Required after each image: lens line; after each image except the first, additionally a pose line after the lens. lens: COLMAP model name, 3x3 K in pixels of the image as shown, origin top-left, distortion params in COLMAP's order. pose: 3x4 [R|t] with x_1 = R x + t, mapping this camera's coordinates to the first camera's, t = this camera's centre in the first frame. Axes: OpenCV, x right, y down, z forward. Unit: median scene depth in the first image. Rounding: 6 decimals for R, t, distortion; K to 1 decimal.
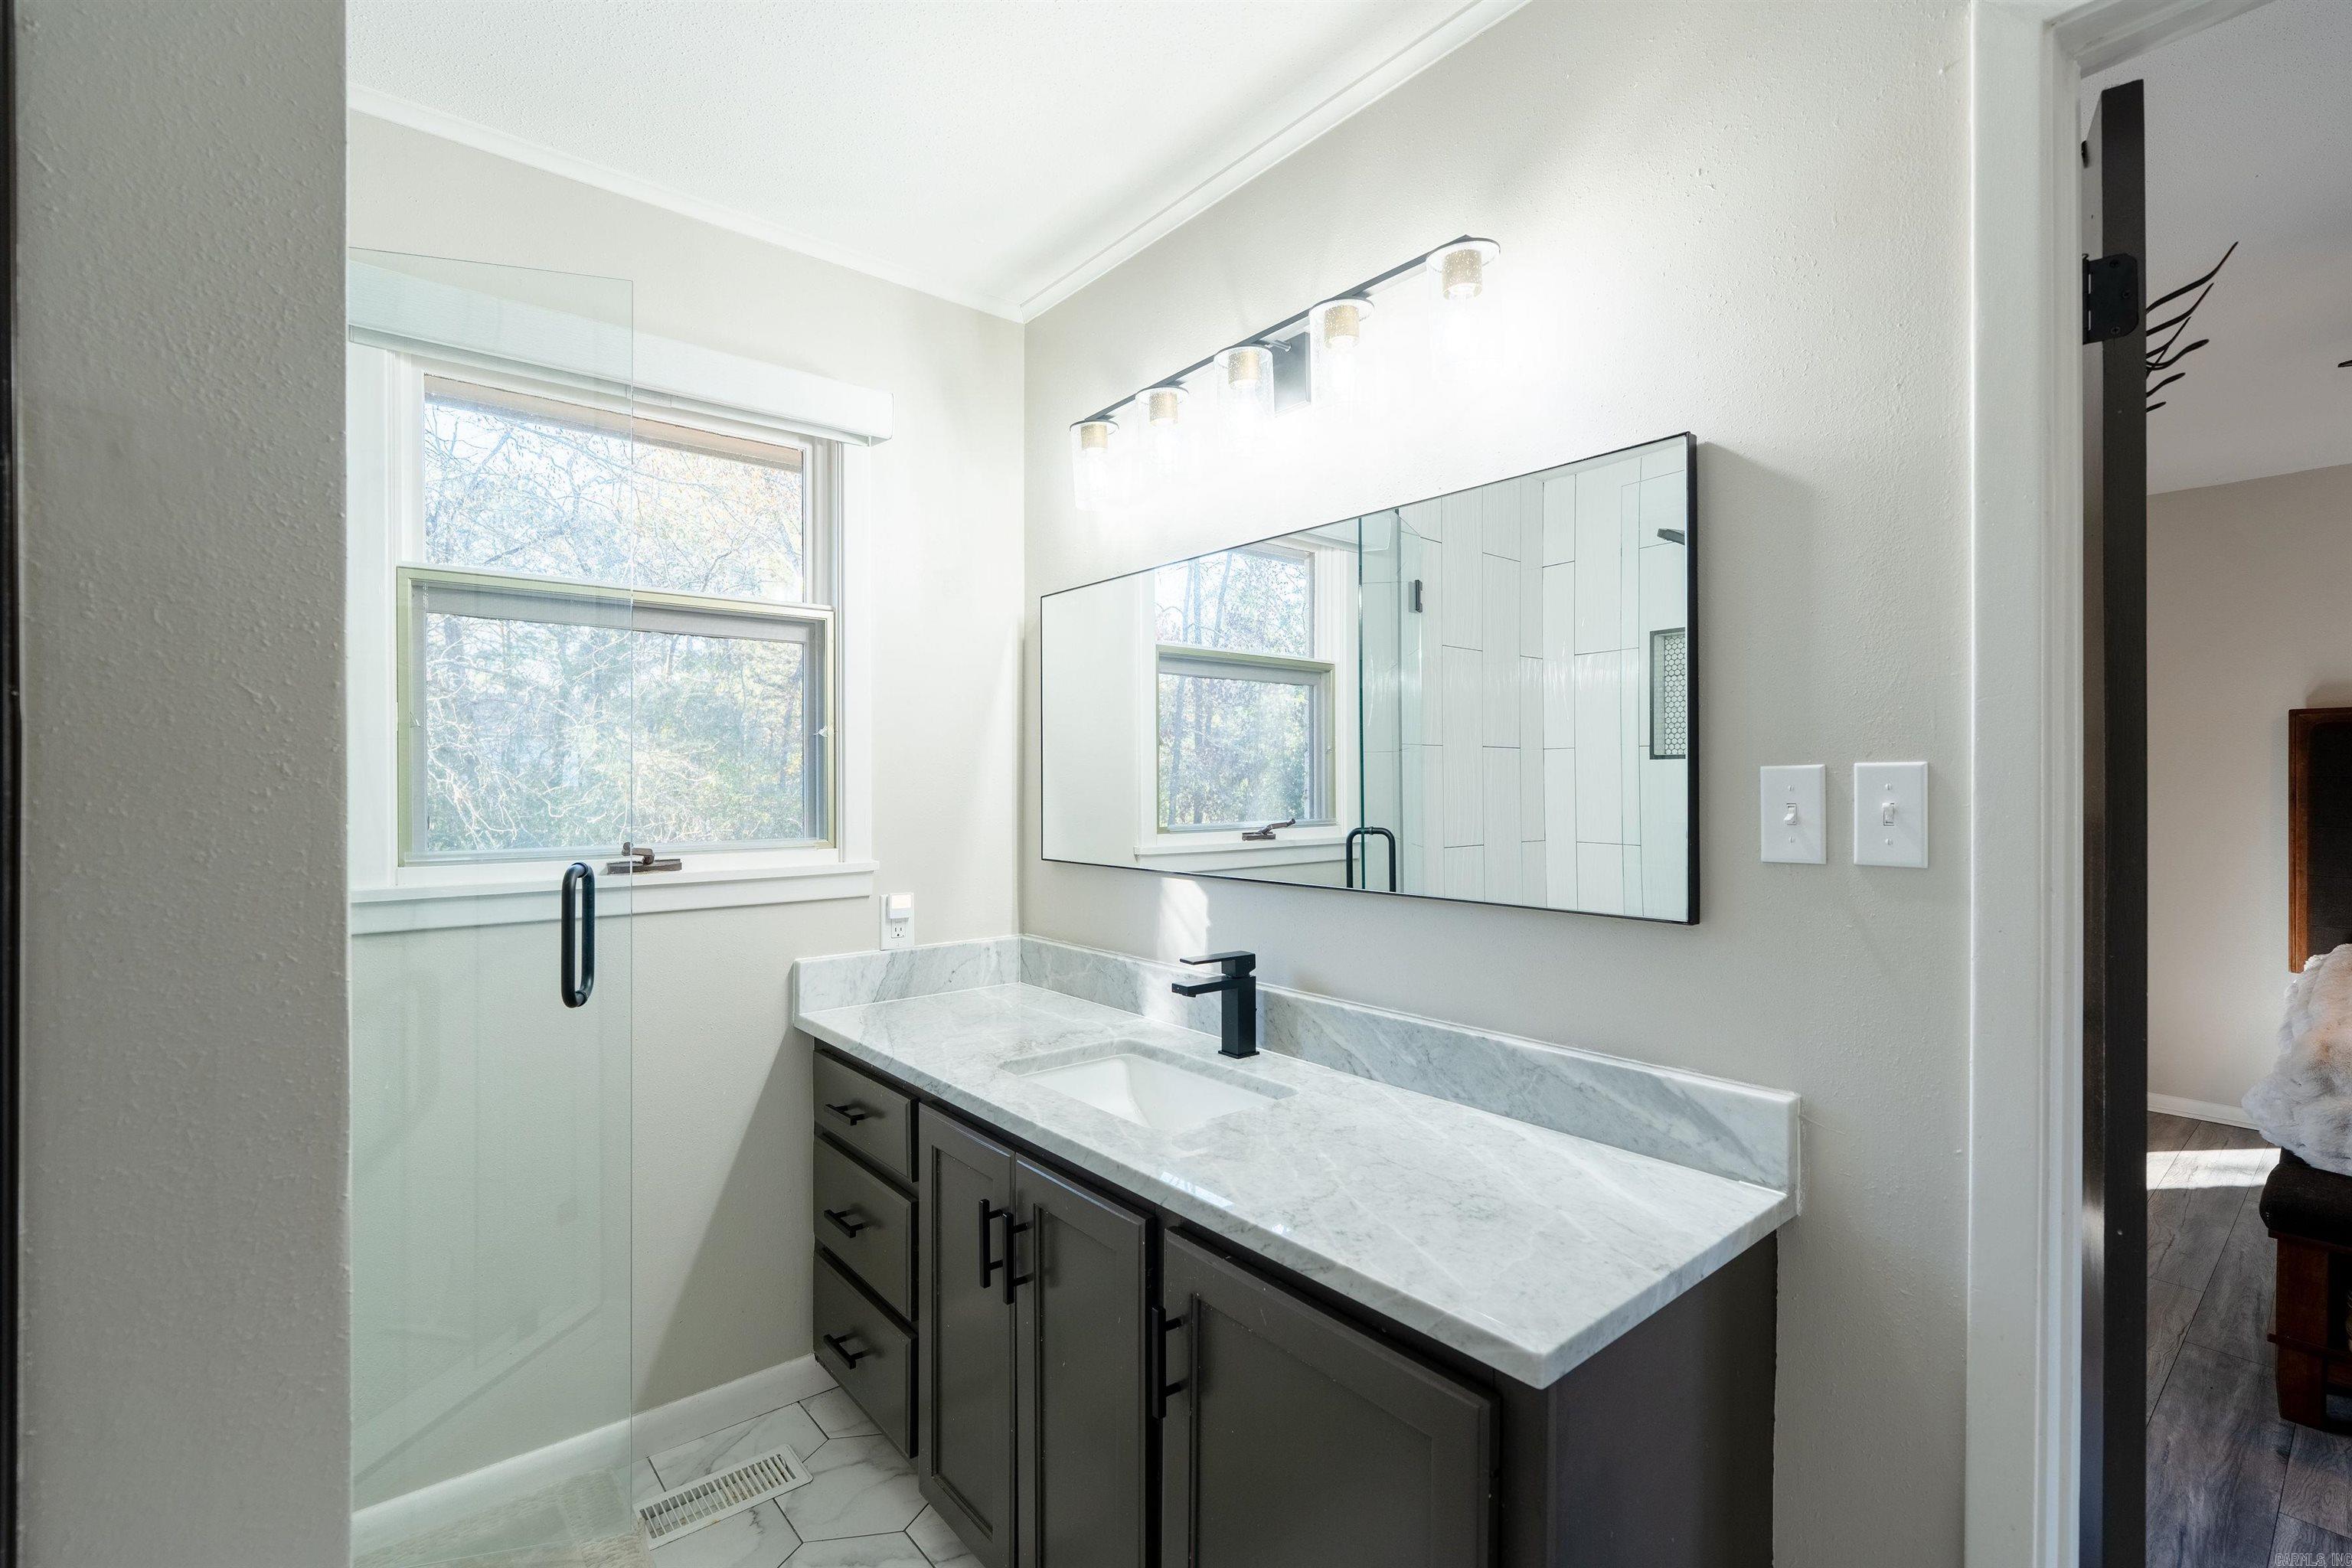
lens RADIAL K [[1050.3, 0, 1176.0], [0, 1050.3, 784.0], [0, 0, 1]] dist [-0.001988, 0.000281]
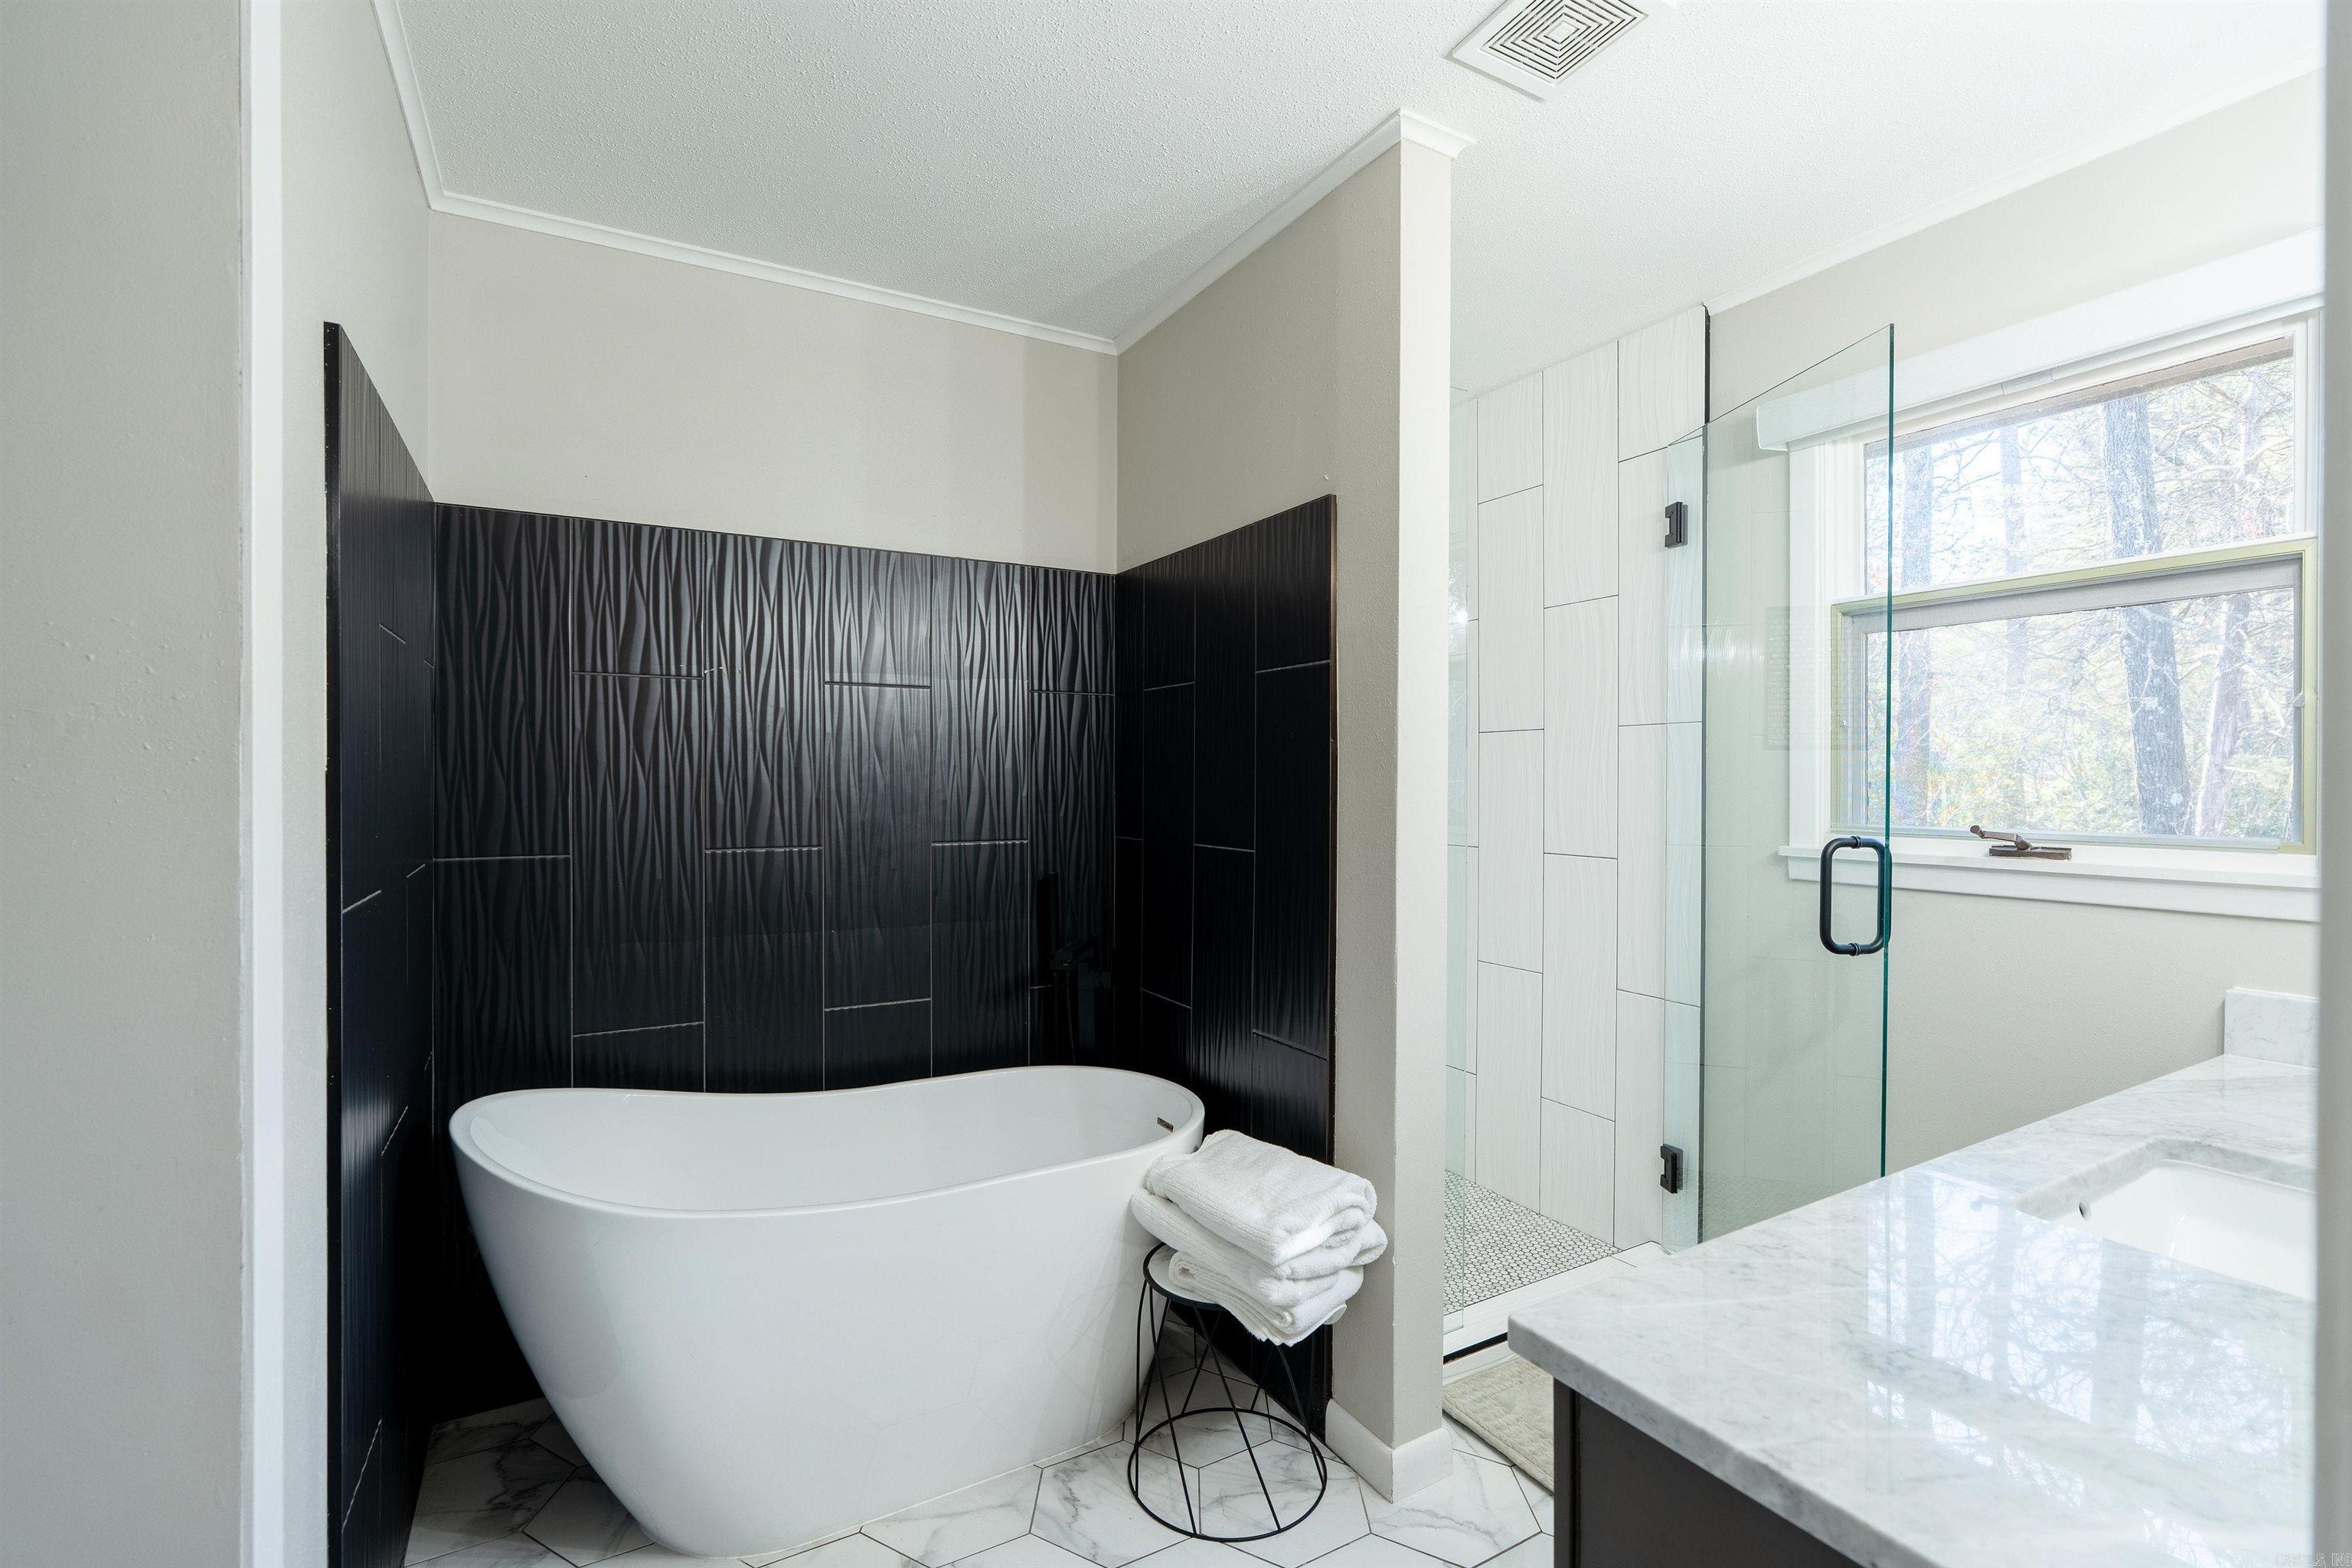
lens RADIAL K [[1050.3, 0, 1176.0], [0, 1050.3, 784.0], [0, 0, 1]] dist [-0.001988, 0.000281]
pose [[-0.157883, 0.013458, -0.987366, 0.631371], [0.014767, 0.999827, 0.011266, -0.010491], [0.987347, -0.012802, -0.158054, 0.361225]]
